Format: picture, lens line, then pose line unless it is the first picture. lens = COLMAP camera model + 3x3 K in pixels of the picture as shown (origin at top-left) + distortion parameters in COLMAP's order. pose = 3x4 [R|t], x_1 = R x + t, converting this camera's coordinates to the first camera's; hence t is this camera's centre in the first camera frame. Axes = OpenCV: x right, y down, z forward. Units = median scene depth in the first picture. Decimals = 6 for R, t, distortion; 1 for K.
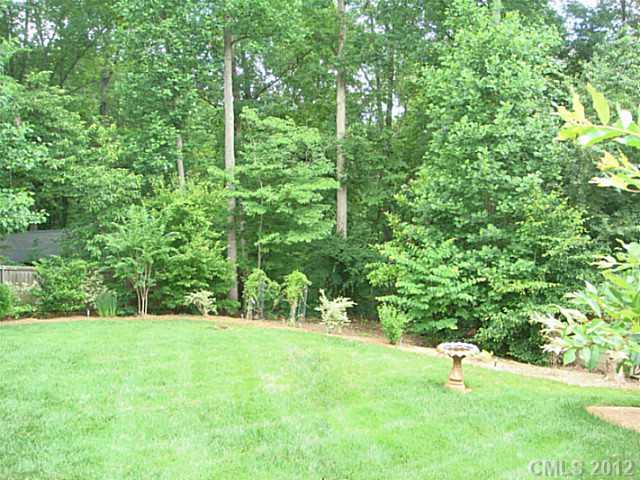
lens RADIAL K [[461.5, 0, 320.0], [0, 461.5, 240.0], [0, 0, 1]] dist [-0.082270, 0.001036]
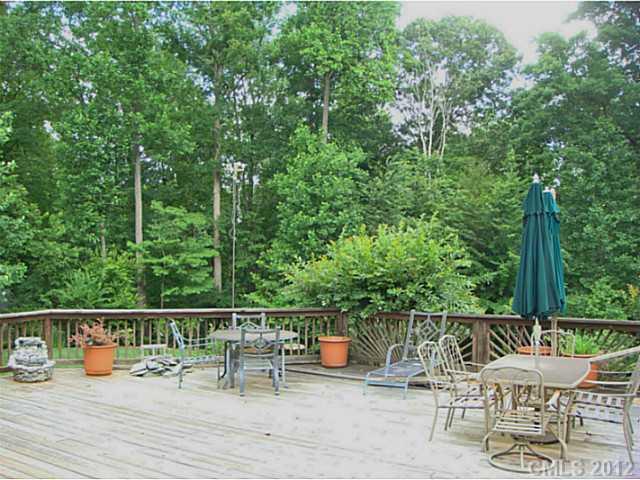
lens RADIAL K [[863.6, 0, 320.0], [0, 863.6, 240.0], [0, 0, 1]] dist [-0.012760, 0.717760]
pose [[0.969497, -0.000963, 0.245100, -0.319388], [0.024260, 0.995459, -0.092049, 0.096179], [-0.243898, 0.095188, 0.965118, -1.730929]]
